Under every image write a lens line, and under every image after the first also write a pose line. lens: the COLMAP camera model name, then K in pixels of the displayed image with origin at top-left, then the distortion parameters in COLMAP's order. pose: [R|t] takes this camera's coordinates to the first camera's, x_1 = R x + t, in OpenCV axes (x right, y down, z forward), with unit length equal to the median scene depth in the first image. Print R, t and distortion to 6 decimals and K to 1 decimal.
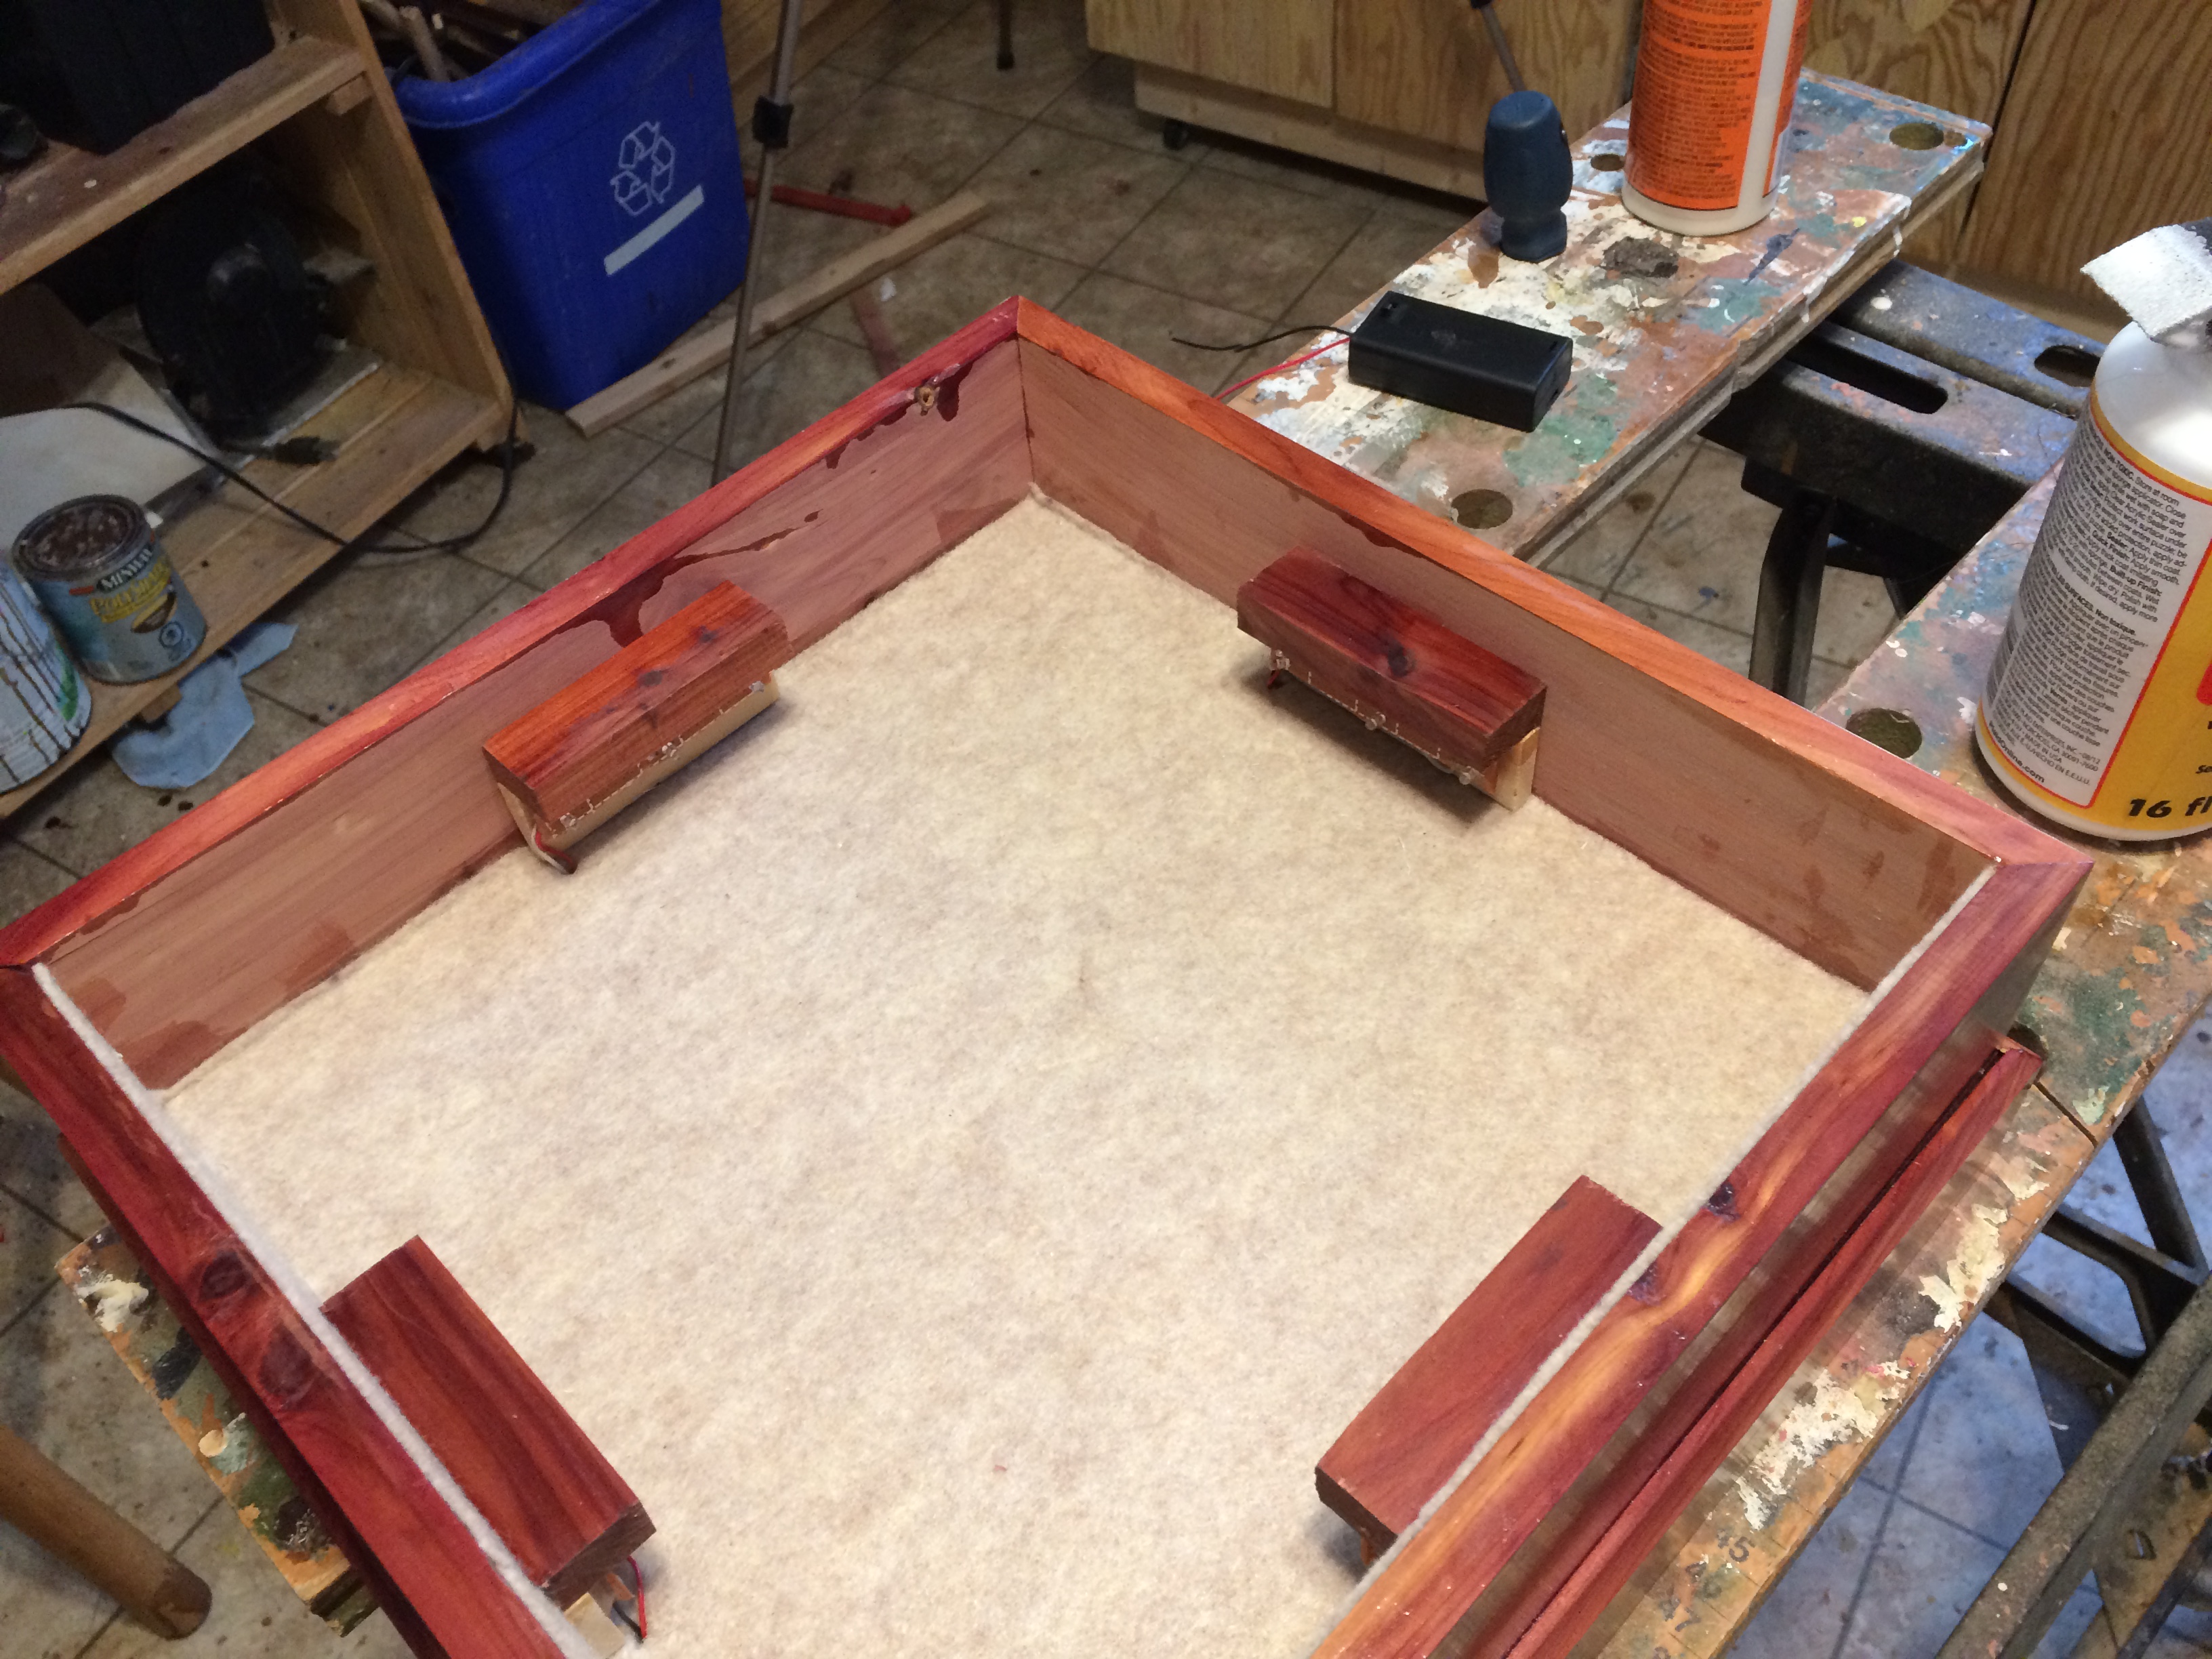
lens RADIAL K [[1883.4, 0, 1109.0], [0, 1883.4, 853.0], [0, 0, 1]] dist [0.060123, -0.104106]
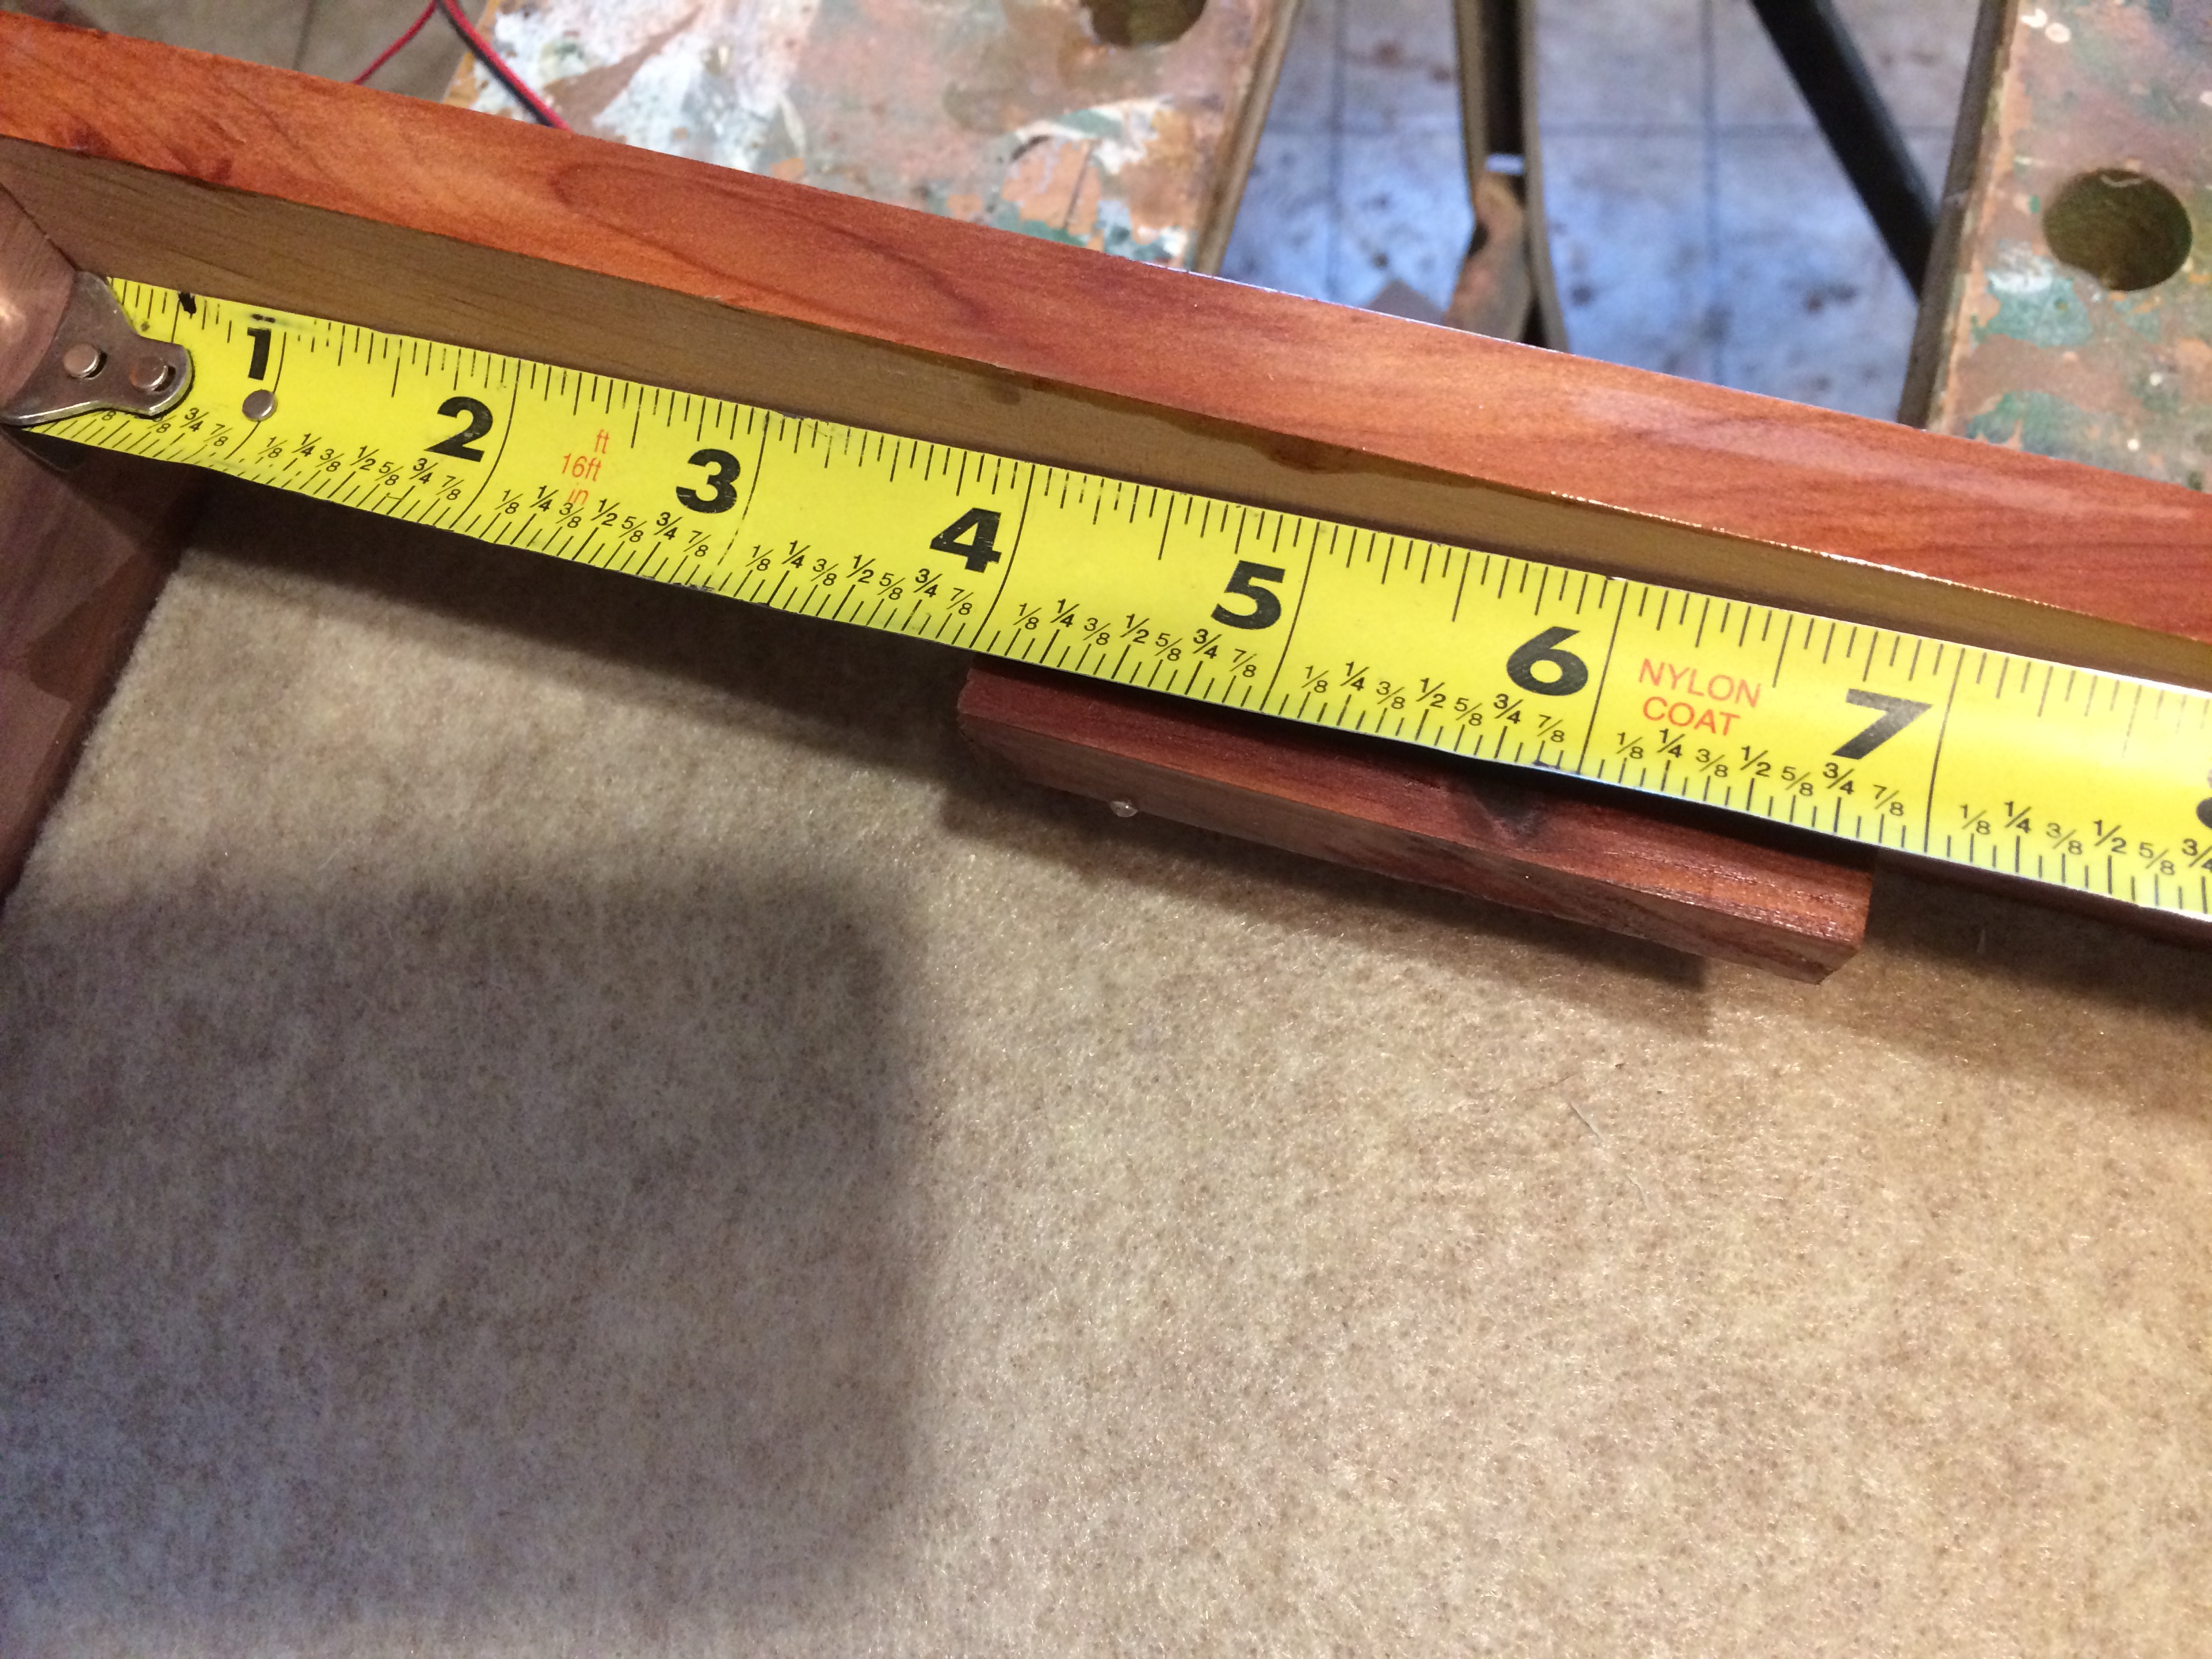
lens RADIAL K [[1883.4, 0, 1109.0], [0, 1883.4, 853.0], [0, 0, 1]] dist [0.060123, -0.104106]
pose [[0.886678, -0.436767, 0.151775, 0.028972], [0.359468, 0.857587, 0.367868, -0.239306], [-0.290833, -0.271623, 0.917408, 0.681452]]
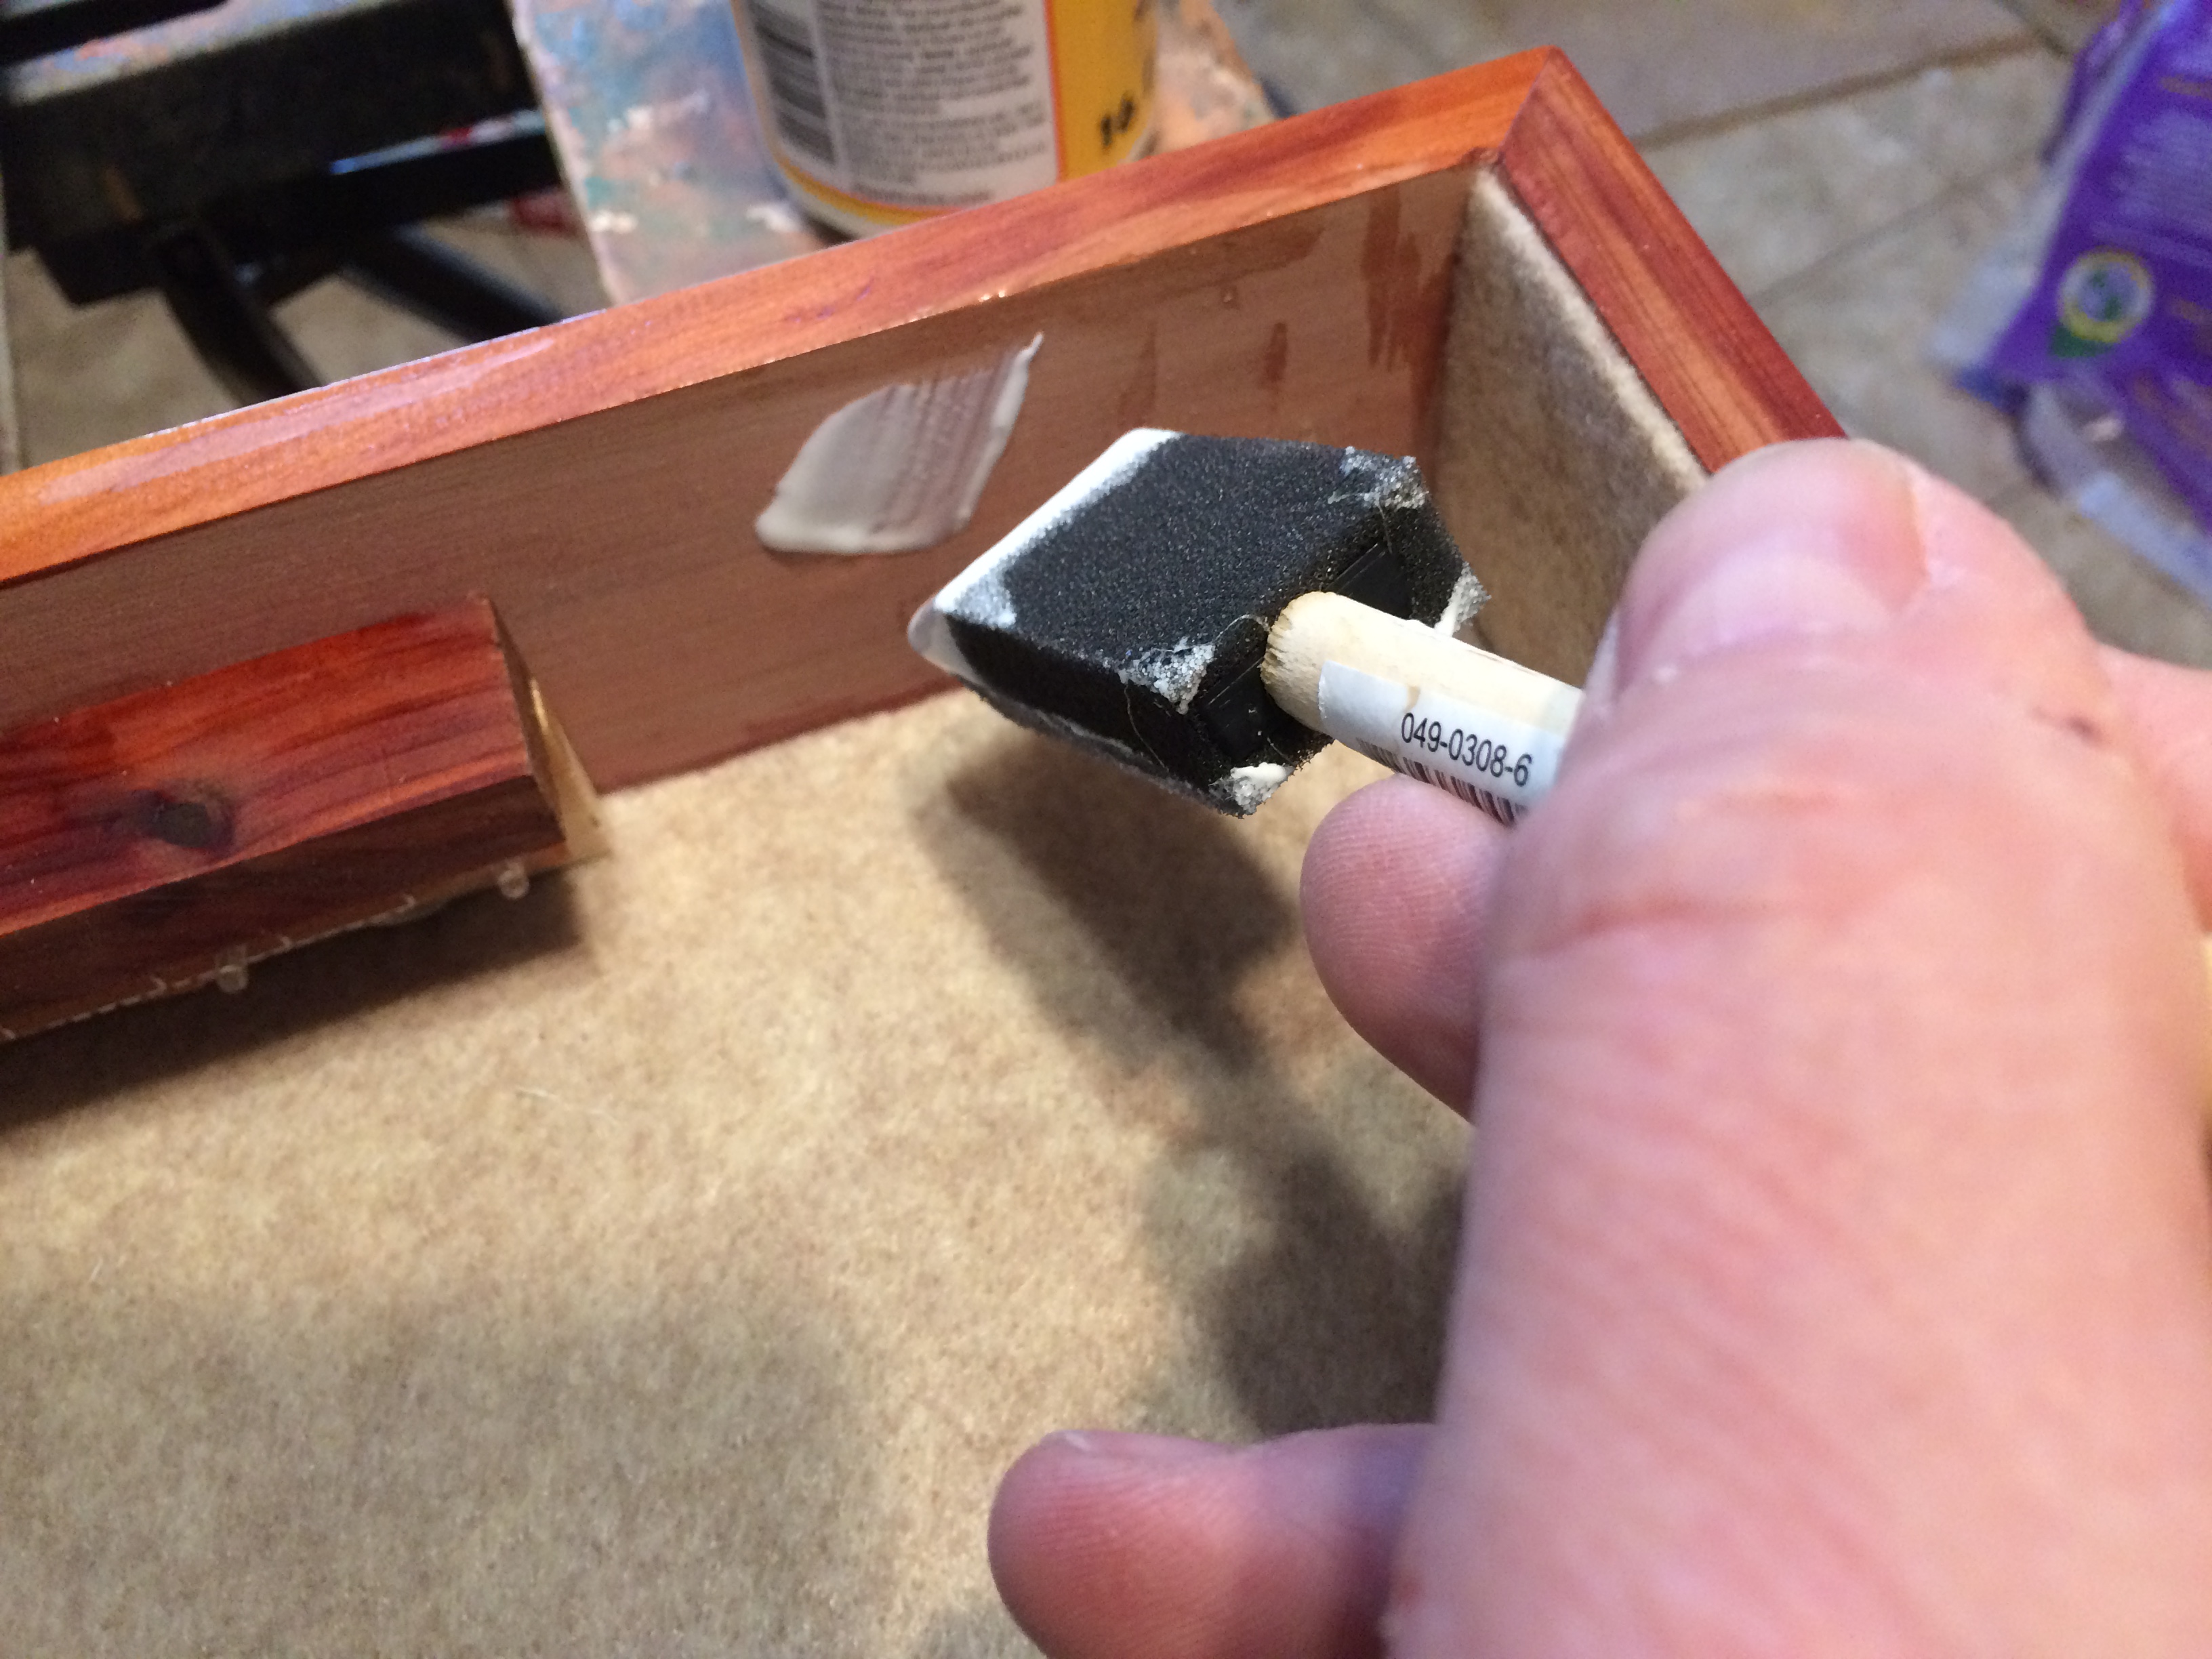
lens RADIAL K [[1928.9, 0, 1106.0], [0, 1928.9, 829.5], [0, 0, 1]] dist [0.097022, -0.209059]
pose [[0.434591, -0.739744, 0.513721, 0.030463], [0.696748, 0.637584, 0.328677, -0.097474], [-0.570678, 0.215094, 0.792503, 0.571446]]
